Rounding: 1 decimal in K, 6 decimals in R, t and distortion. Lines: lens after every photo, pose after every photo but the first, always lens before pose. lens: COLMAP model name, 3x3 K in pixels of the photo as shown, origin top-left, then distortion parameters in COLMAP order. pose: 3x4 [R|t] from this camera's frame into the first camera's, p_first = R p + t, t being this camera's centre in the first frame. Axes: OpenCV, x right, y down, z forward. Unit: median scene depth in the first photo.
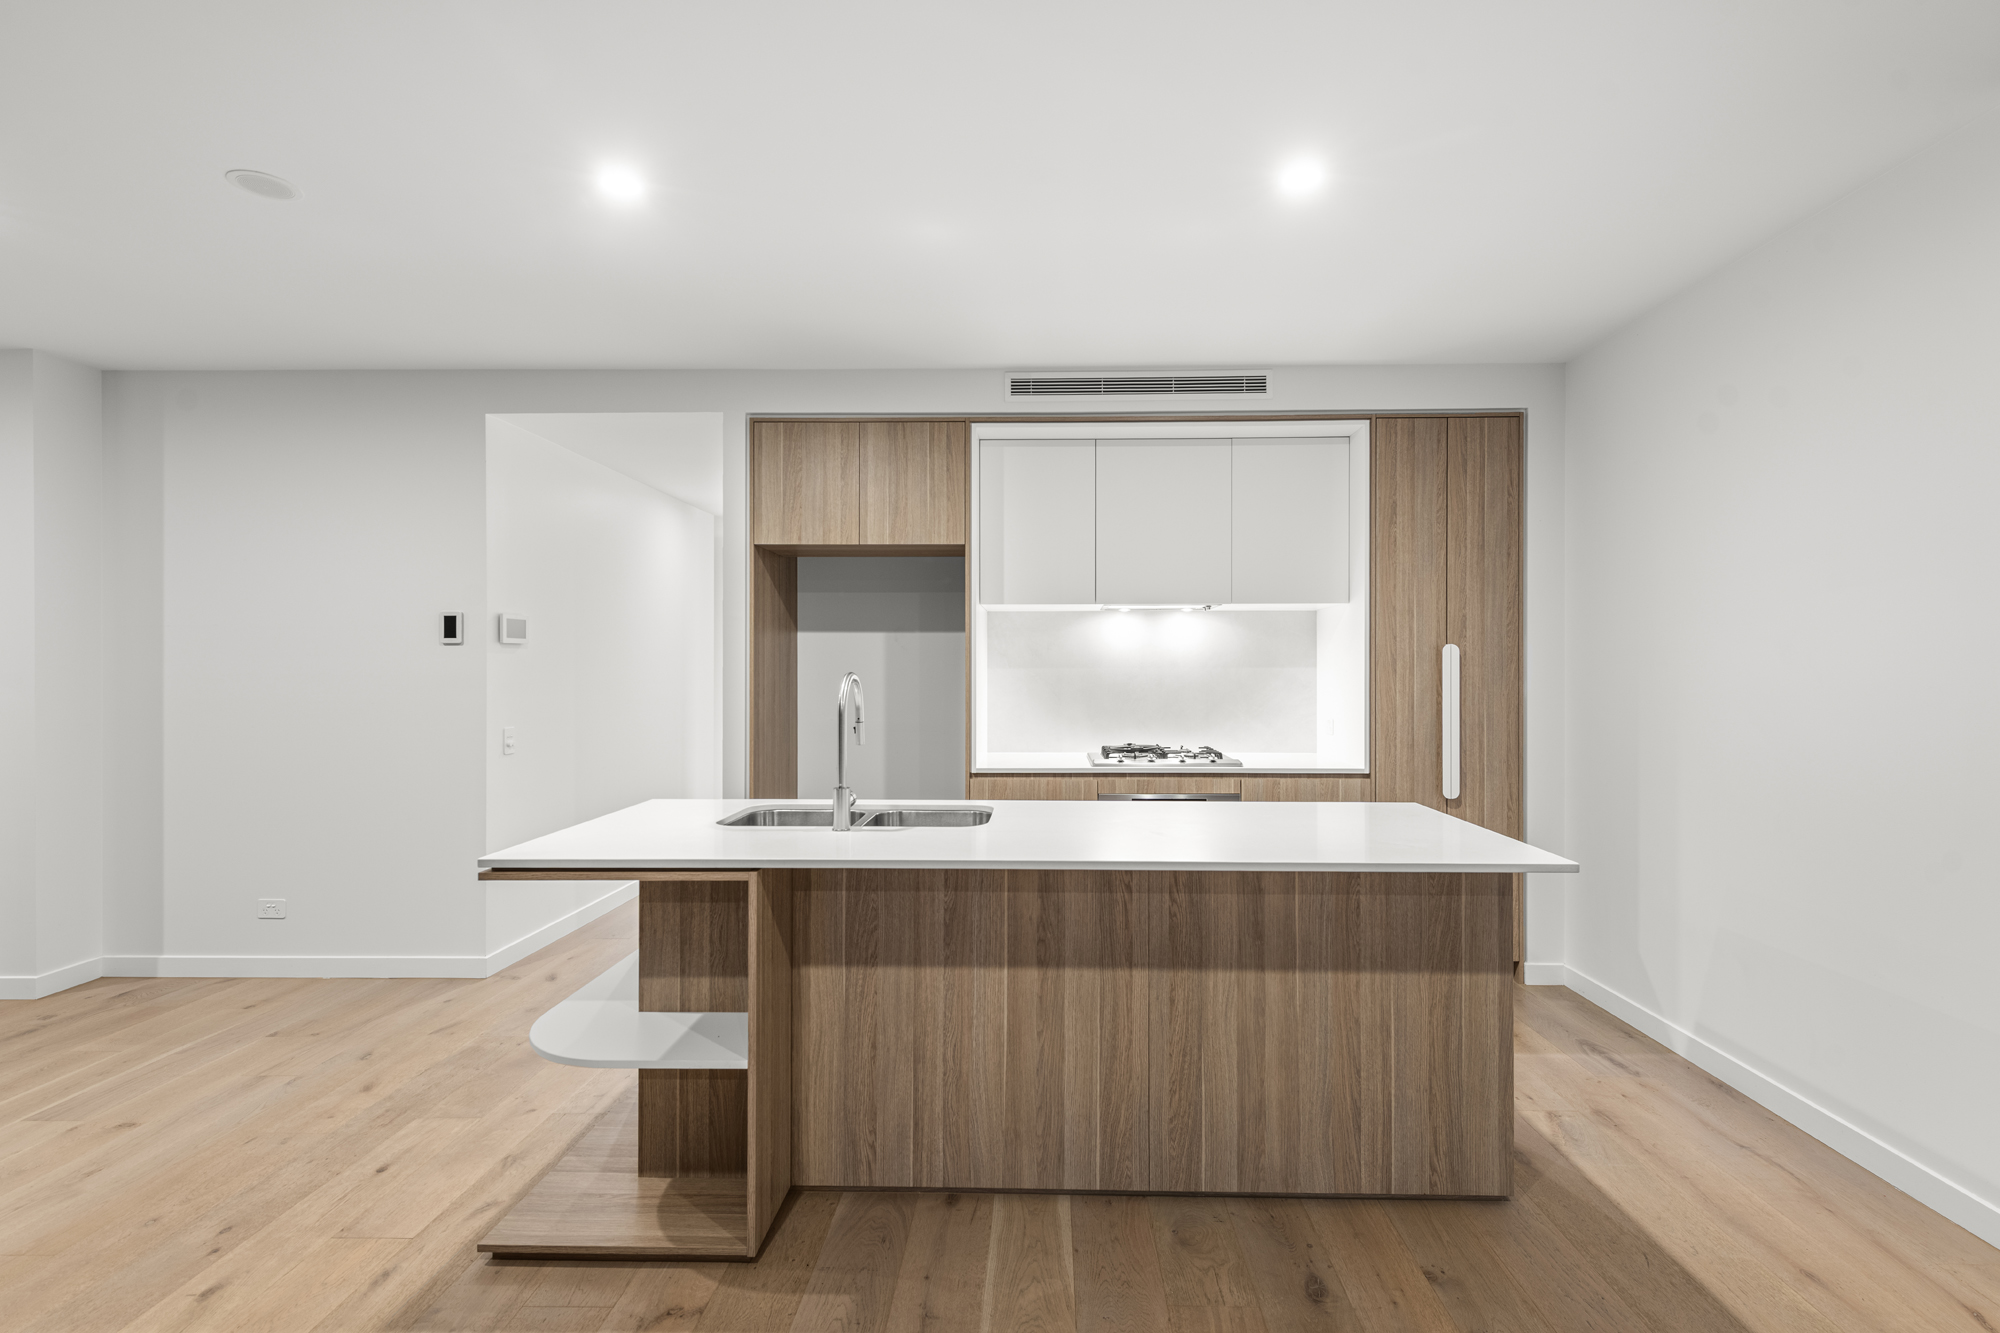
lens RADIAL K [[942.4, 0, 1023.1], [0, 942.4, 669.8], [0, 0, 1]] dist [0.011276, -0.000174]
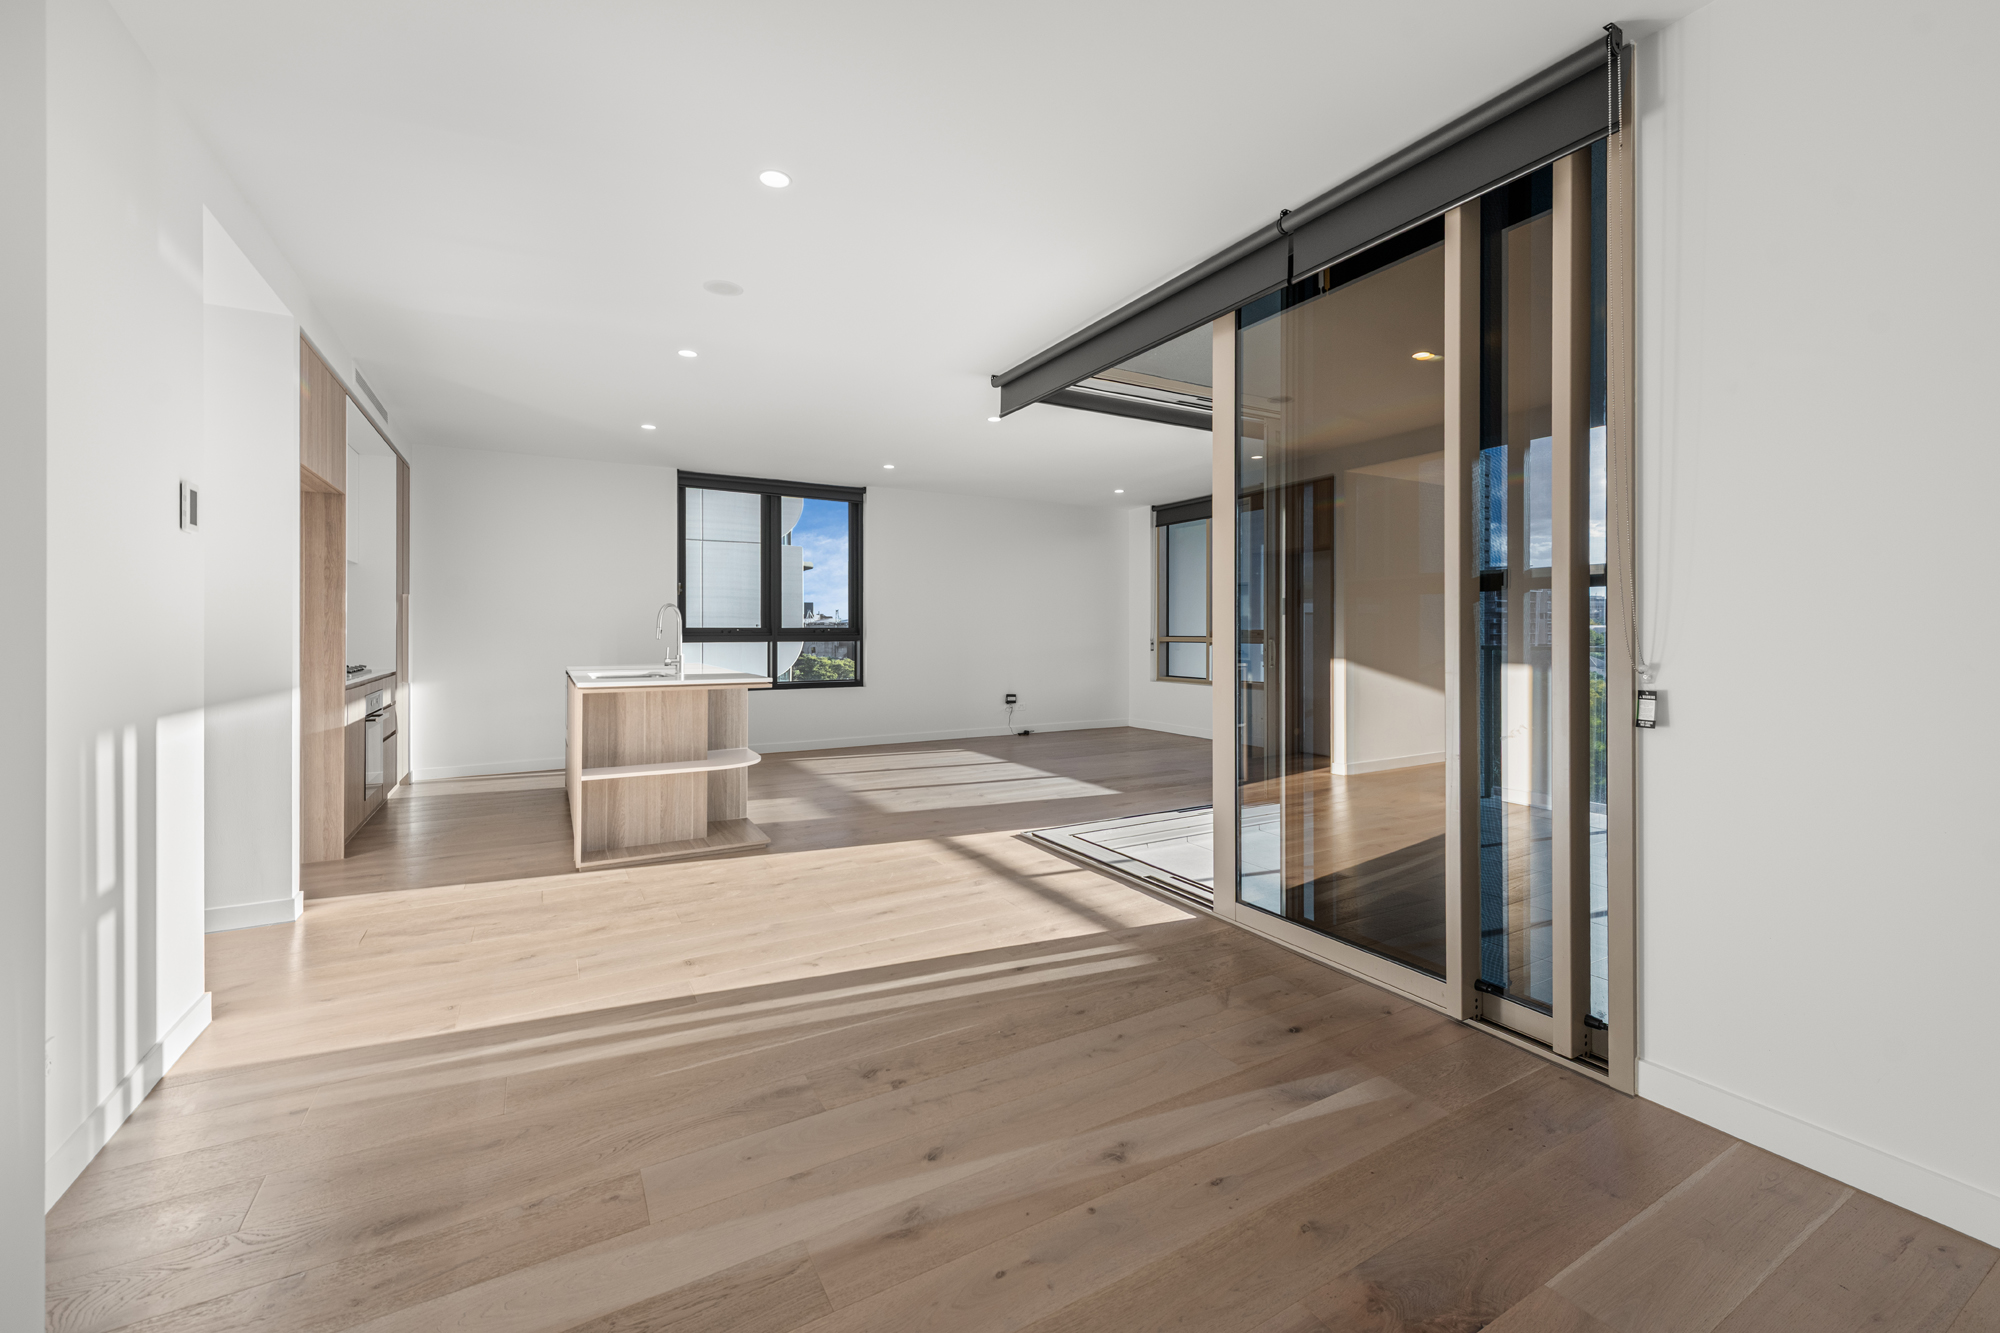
lens RADIAL K [[799.0, 0, 1019.3], [0, 799.0, 630.1], [0, 0, 1]] dist [0.005826, -0.000027]
pose [[-0.526814, -0.002038, 0.849978, -1.472239], [0.000463, 0.999996, 0.002685, 0.040726], [-0.849981, 0.001808, -0.526811, 0.859237]]
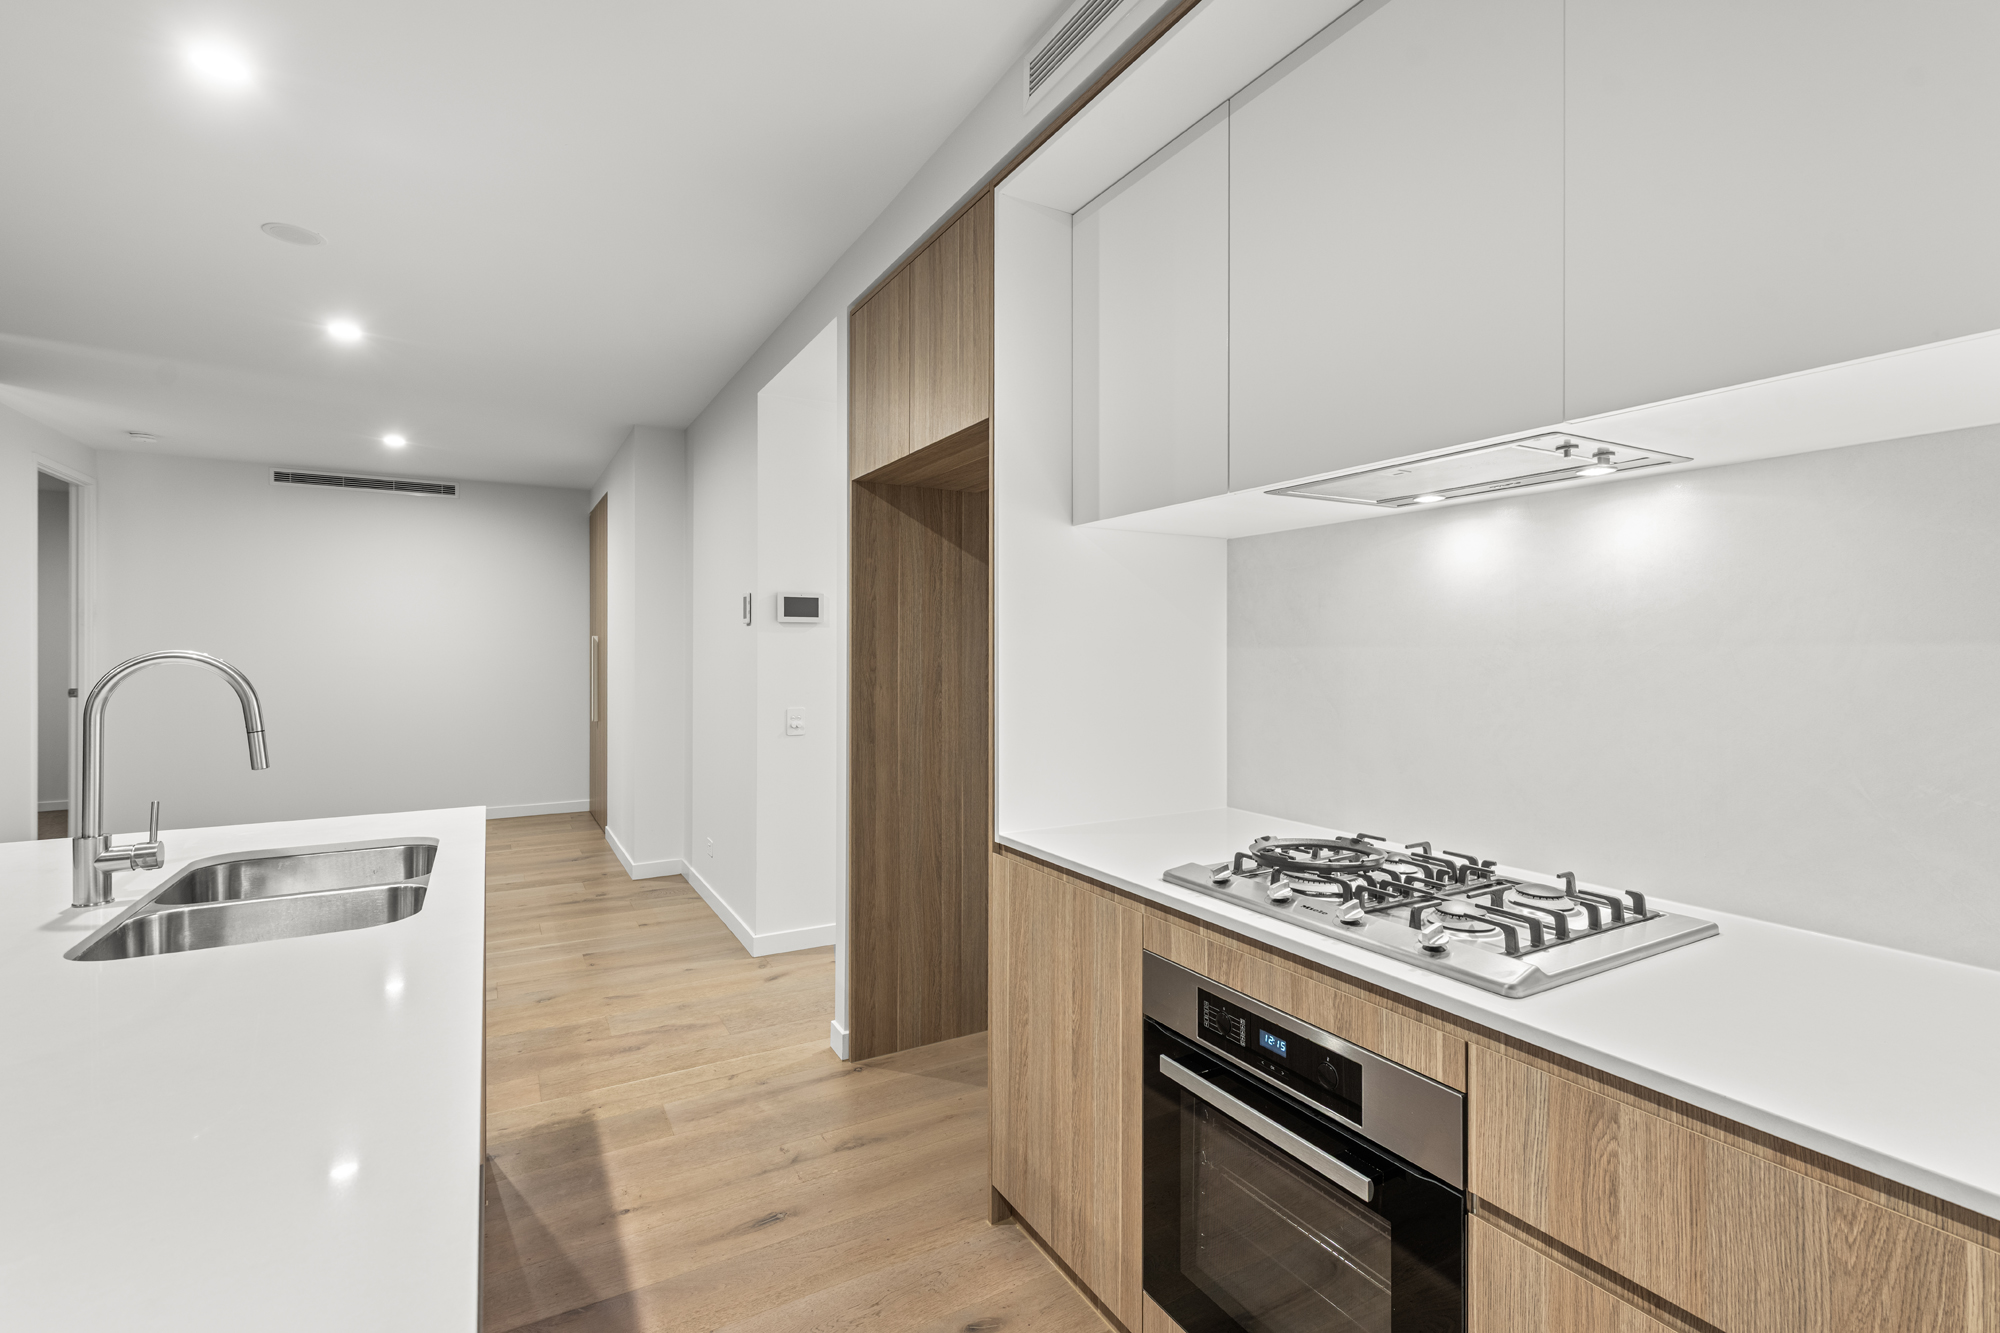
lens RADIAL K [[901.6, 0, 1013.8], [0, 901.6, 651.7], [0, 0, 1]] dist [0.001917, 0.000144]
pose [[0.516864, 0.002885, -0.856063, 0.415496], [-0.002413, 0.999995, 0.001913, -0.000105], [0.856064, 0.001077, 0.516868, 0.791925]]
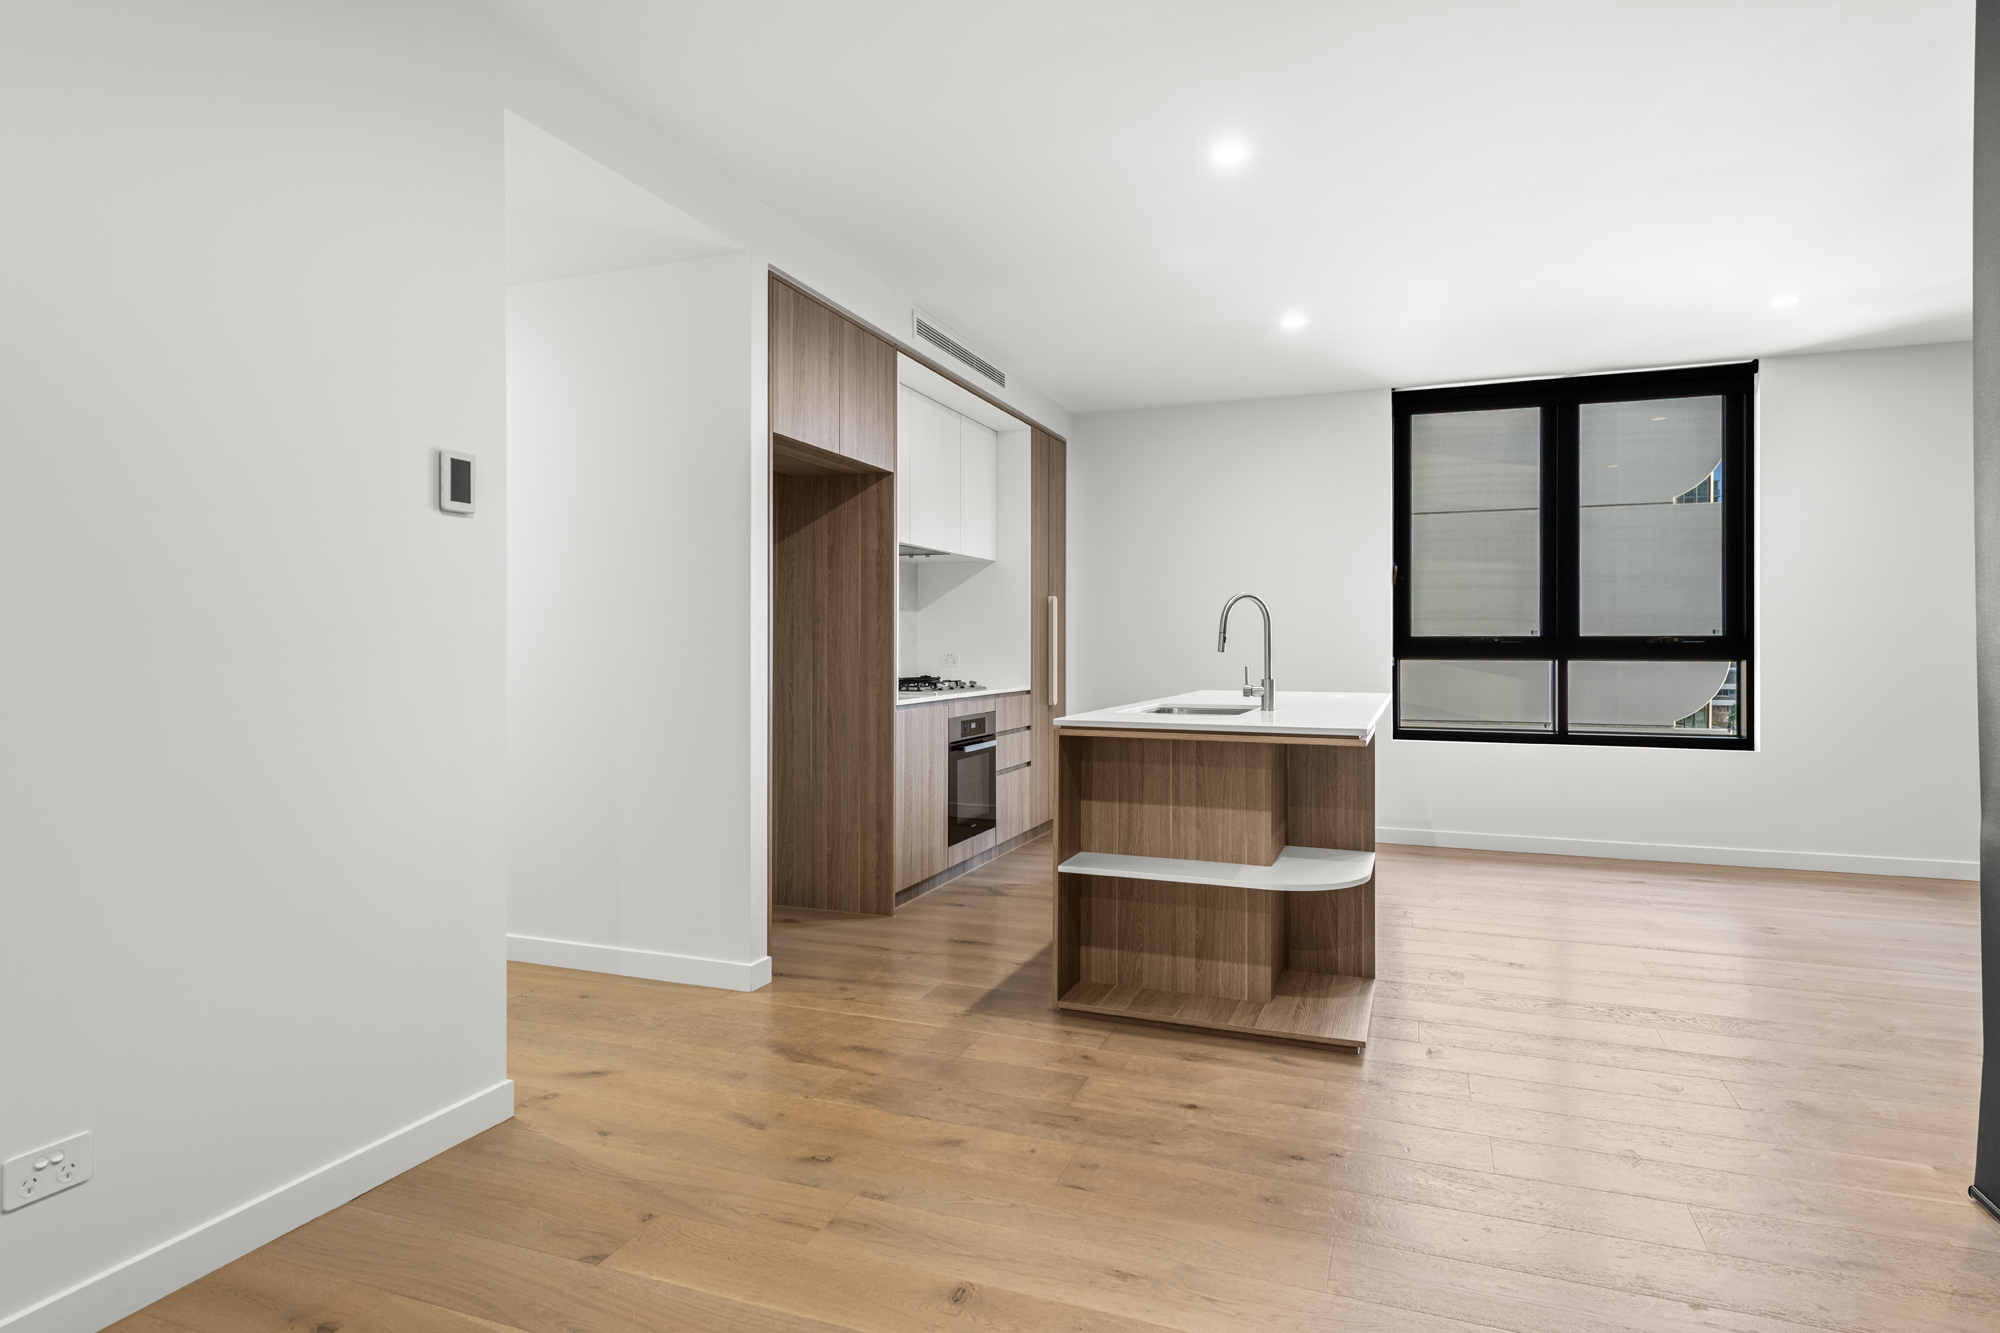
lens RADIAL K [[1068.8, 0, 1023.0], [0, 1068.8, 637.6], [0, 0, 1]] dist [0.011910, -0.000038]
pose [[0.331291, 0.004255, 0.943519, -1.142072], [0.001860, 0.999985, -0.005162, 0.049312], [-0.943527, 0.003465, 0.331278, 0.537070]]
